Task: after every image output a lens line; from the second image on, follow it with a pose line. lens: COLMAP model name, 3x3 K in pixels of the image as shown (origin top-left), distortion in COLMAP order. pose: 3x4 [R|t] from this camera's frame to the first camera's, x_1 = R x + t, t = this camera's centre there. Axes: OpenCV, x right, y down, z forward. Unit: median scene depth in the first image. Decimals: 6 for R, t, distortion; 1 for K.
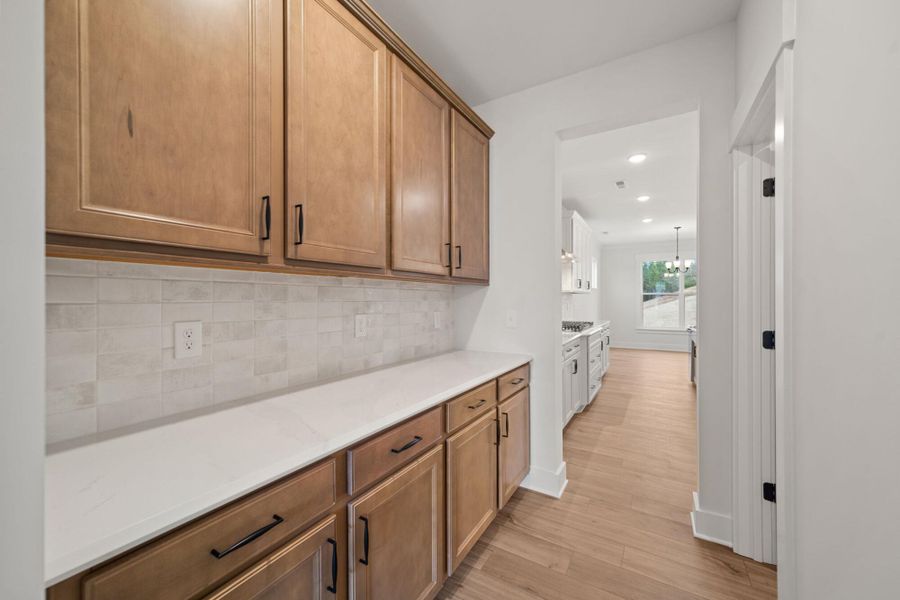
lens RADIAL K [[341.0, 0, 456.9], [0, 341.0, 301.4], [0, 0, 1]] dist [0.000501, 0.000693]
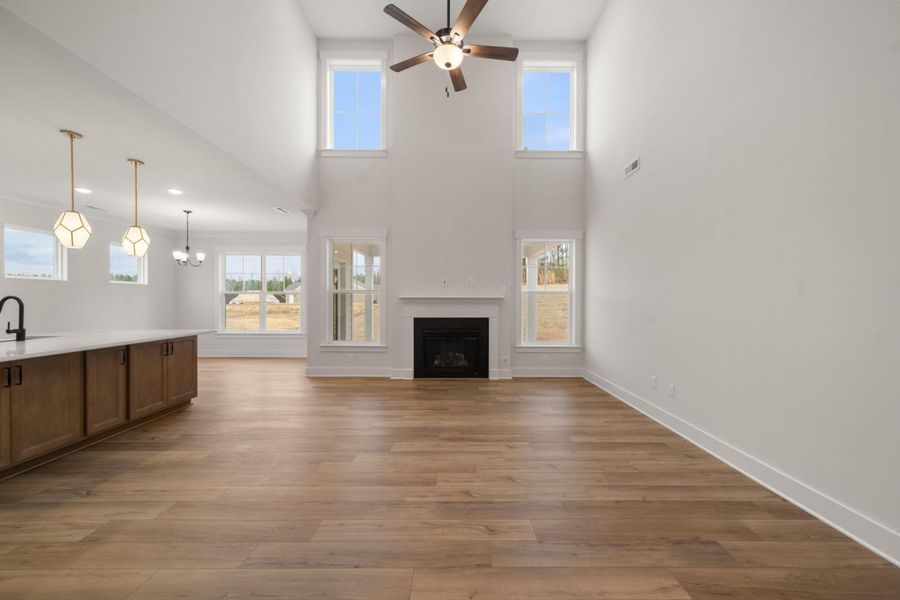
lens RADIAL K [[341.0, 0, 456.9], [0, 341.0, 301.4], [0, 0, 1]] dist [0.000501, 0.000693]
pose [[0.856388, 0.001717, 0.516330, 0.828596], [-0.005602, 0.999967, 0.005966, -0.006618], [-0.516303, -0.008002, 0.856369, -0.048848]]
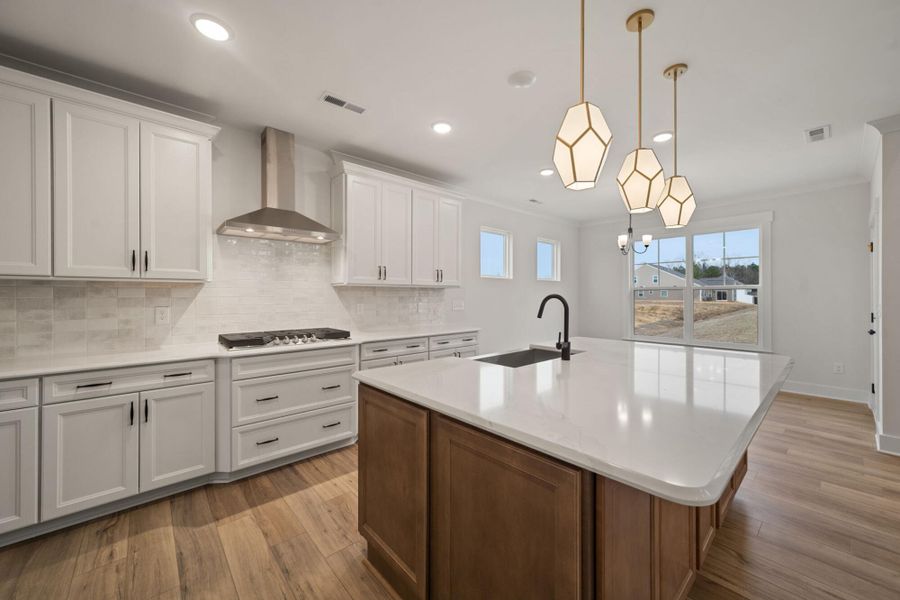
lens RADIAL K [[345.6, 0, 456.0], [0, 345.6, 293.1], [0, 0, 1]] dist [0.001716, 0.000330]
pose [[0.956588, 0.000813, -0.291443, 0.558243], [-0.002532, 0.999982, -0.005521, -0.006677], [0.291433, 0.006019, 0.956572, 0.313441]]
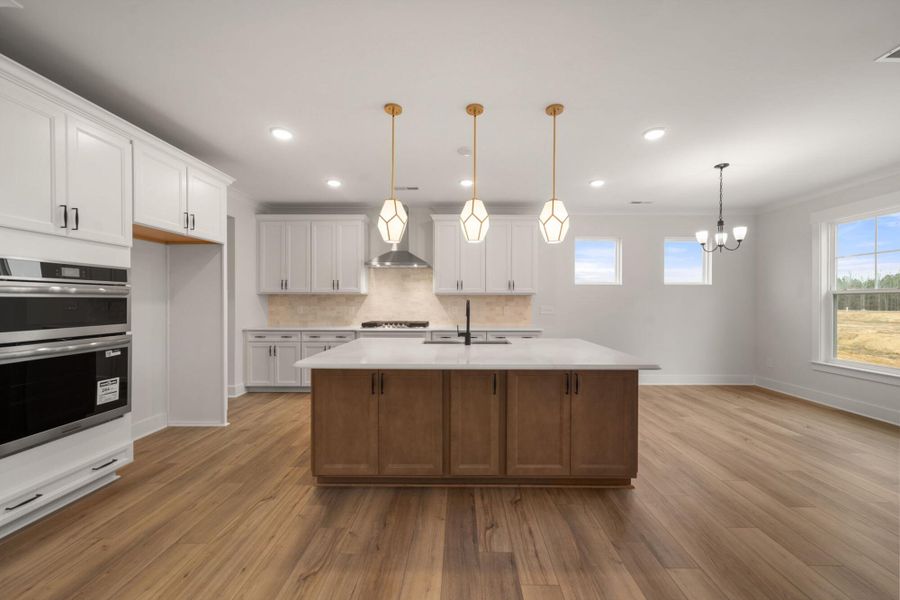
lens RADIAL K [[341.0, 0, 456.9], [0, 341.0, 301.4], [0, 0, 1]] dist [0.000501, 0.000693]
pose [[0.503335, 0.005402, -0.864075, 0.954077], [-0.003291, 0.999985, 0.004334, -0.007611], [0.864085, 0.000662, 0.503345, 0.406803]]
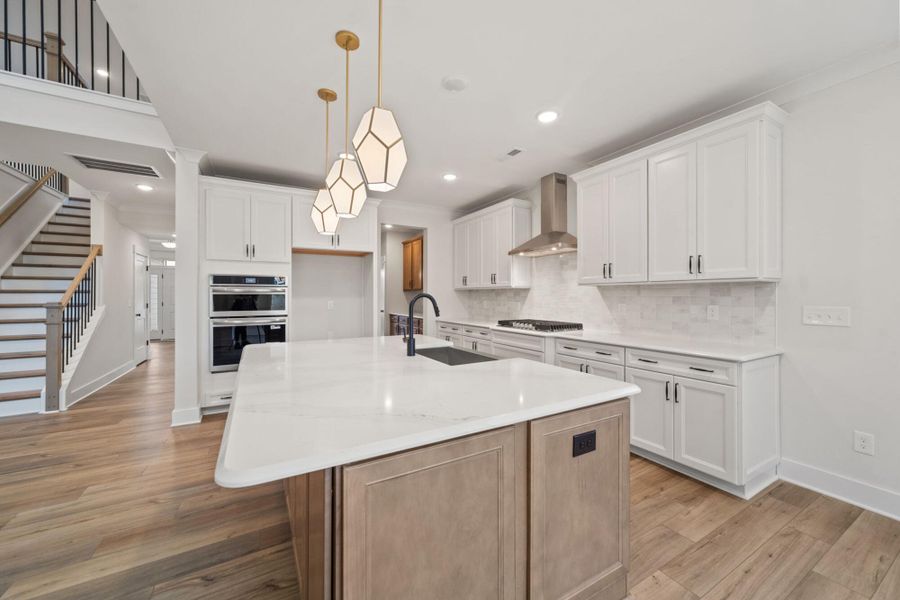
lens RADIAL K [[344.4, 0, 458.0], [0, 344.4, 296.3], [0, 0, 1]] dist [0.002348, 0.001026]
pose [[-0.485349, 0.005099, -0.874306, 0.836149], [0.003113, 0.999987, 0.004105, -0.006491], [0.874315, -0.000729, -0.485359, 0.855678]]
